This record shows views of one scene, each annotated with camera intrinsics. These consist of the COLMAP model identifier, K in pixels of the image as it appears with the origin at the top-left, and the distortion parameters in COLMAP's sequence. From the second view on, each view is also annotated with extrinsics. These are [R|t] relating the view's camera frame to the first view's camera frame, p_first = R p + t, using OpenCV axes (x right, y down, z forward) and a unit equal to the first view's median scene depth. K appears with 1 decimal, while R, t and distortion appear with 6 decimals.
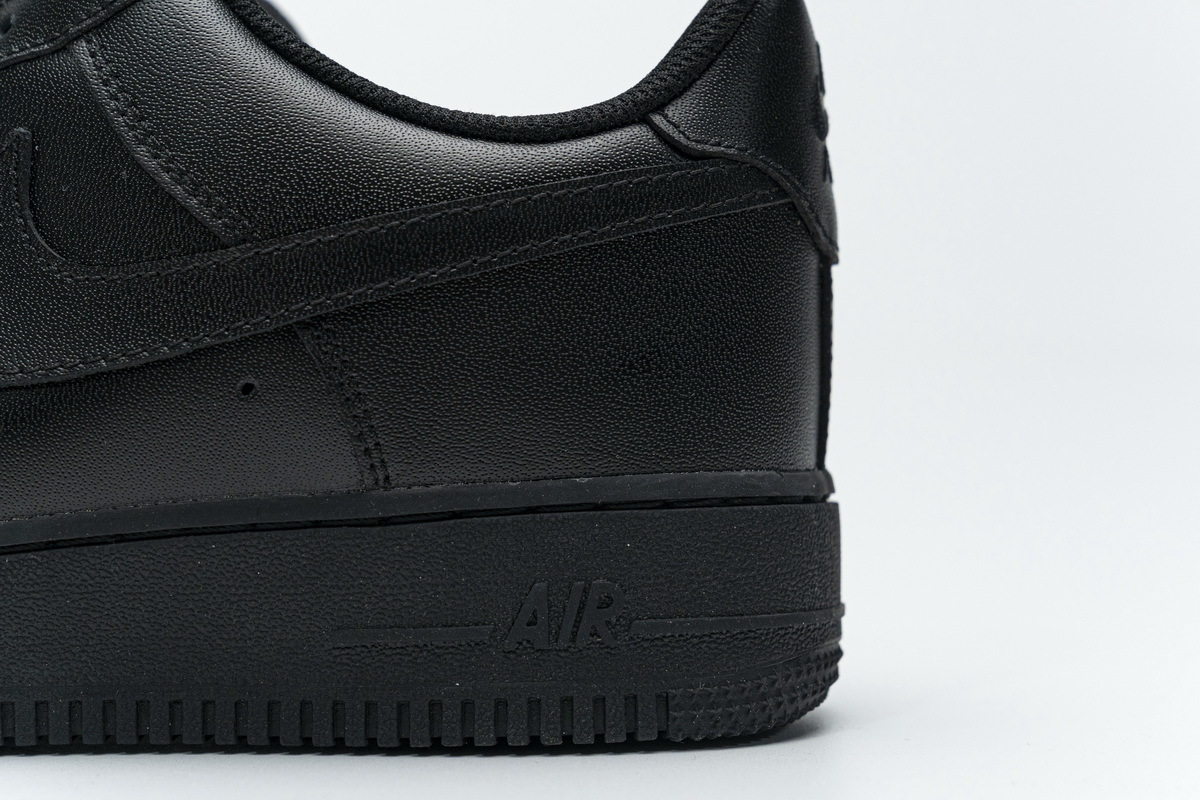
lens RADIAL K [[2339.4, 0, 598.8], [0, 2339.4, 396.2], [0, 0, 1]] dist [-0.003218, 0.000000]
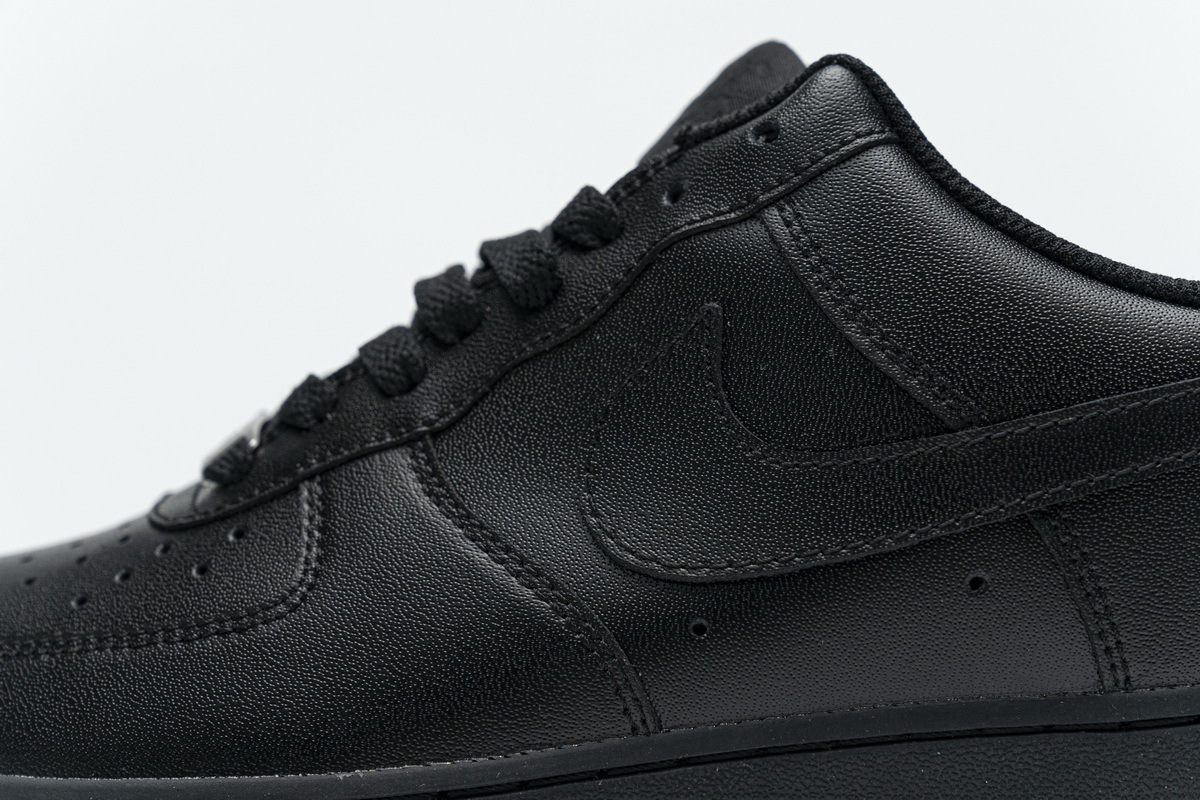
lens RADIAL K [[2339.4, 0, 595.5], [0, 2339.4, 398.3], [0, 0, 1]] dist [-0.003218, 0.000000]
pose [[0.998581, -0.008906, -0.052496, -0.250428], [0.006987, 0.999305, -0.036613, -0.043257], [0.052786, 0.036194, 0.997950, 0.063656]]
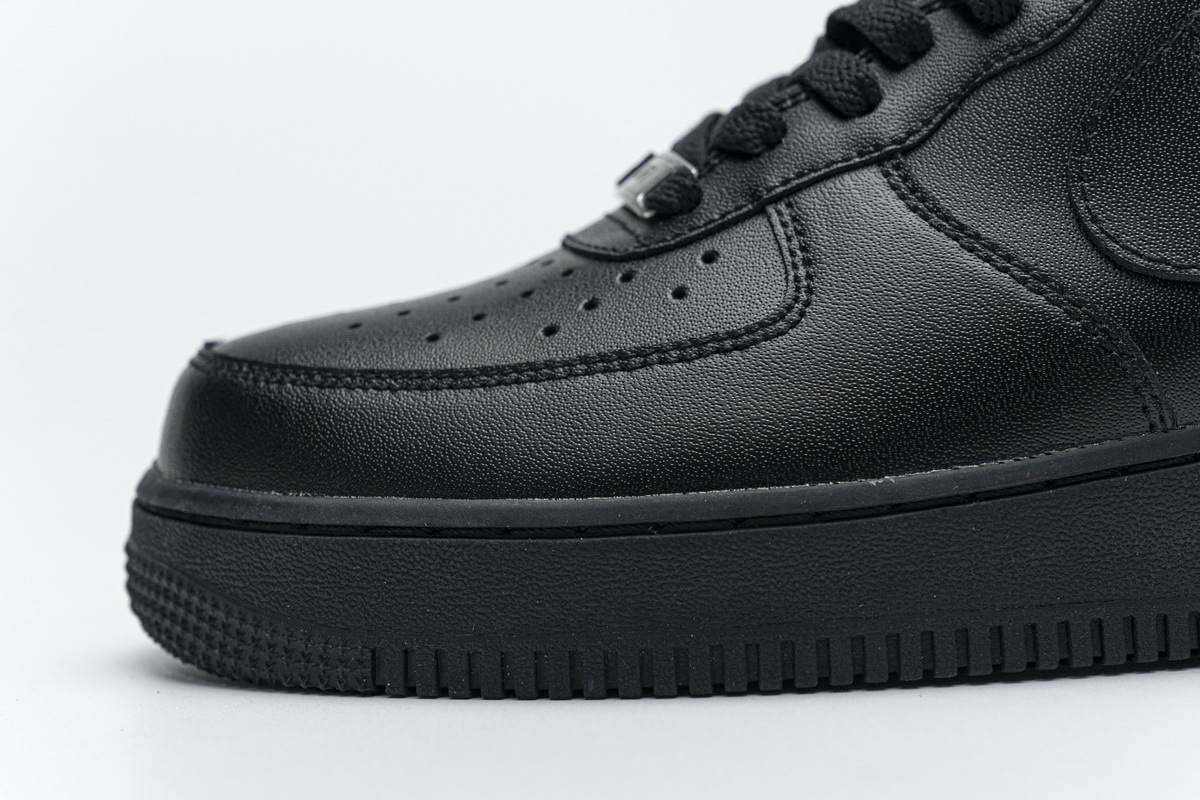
lens RADIAL K [[2339.4, 0, 597.1], [0, 2339.4, 410.5], [0, 0, 1]] dist [-0.003218, 0.000000]
pose [[0.997715, -0.038660, 0.055407, -0.562733], [0.037236, 0.998955, 0.026500, 0.014080], [-0.056373, -0.024376, 0.998112, 0.061023]]
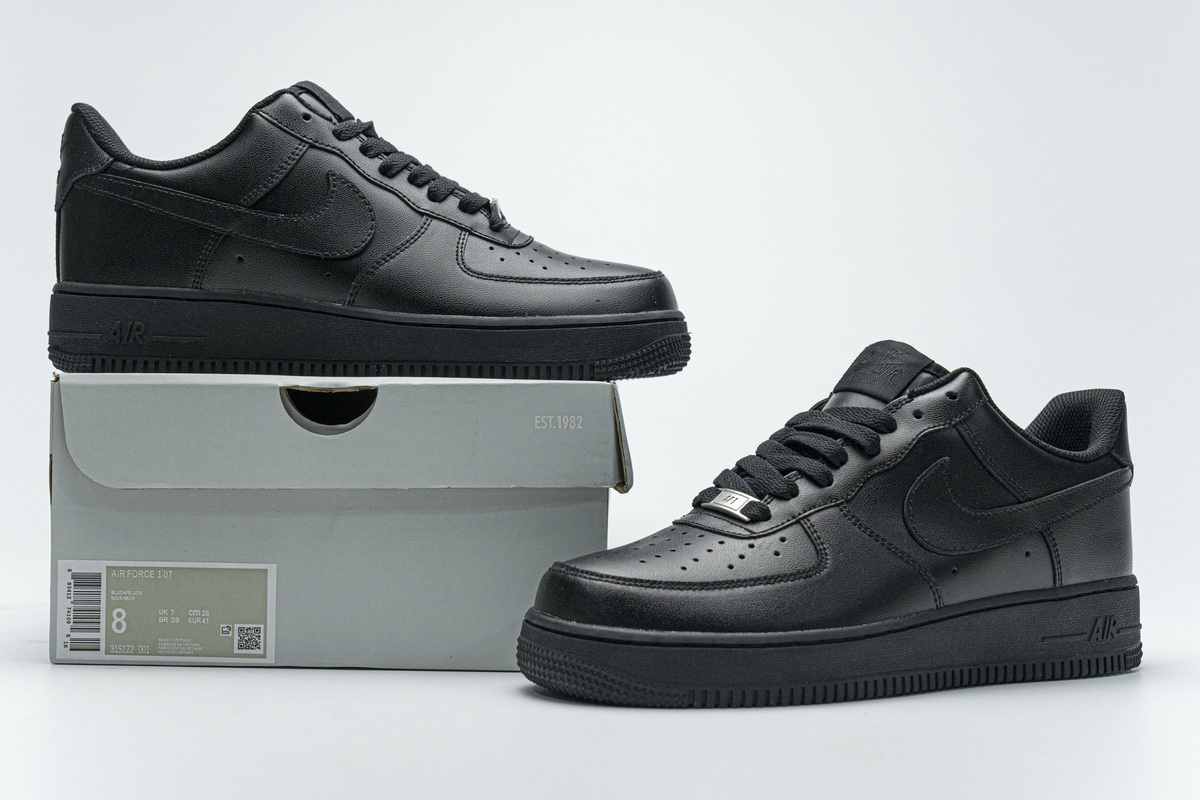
lens RADIAL K [[1994.2, 0, 594.0], [0, 1994.2, 400.7], [0, 0, 1]] dist [-0.104775, 0.000000]
pose [[0.863701, 0.013794, 0.503816, -1.779360], [-0.004901, 0.999808, -0.018972, -0.136753], [-0.503981, 0.013917, 0.863603, -0.778756]]
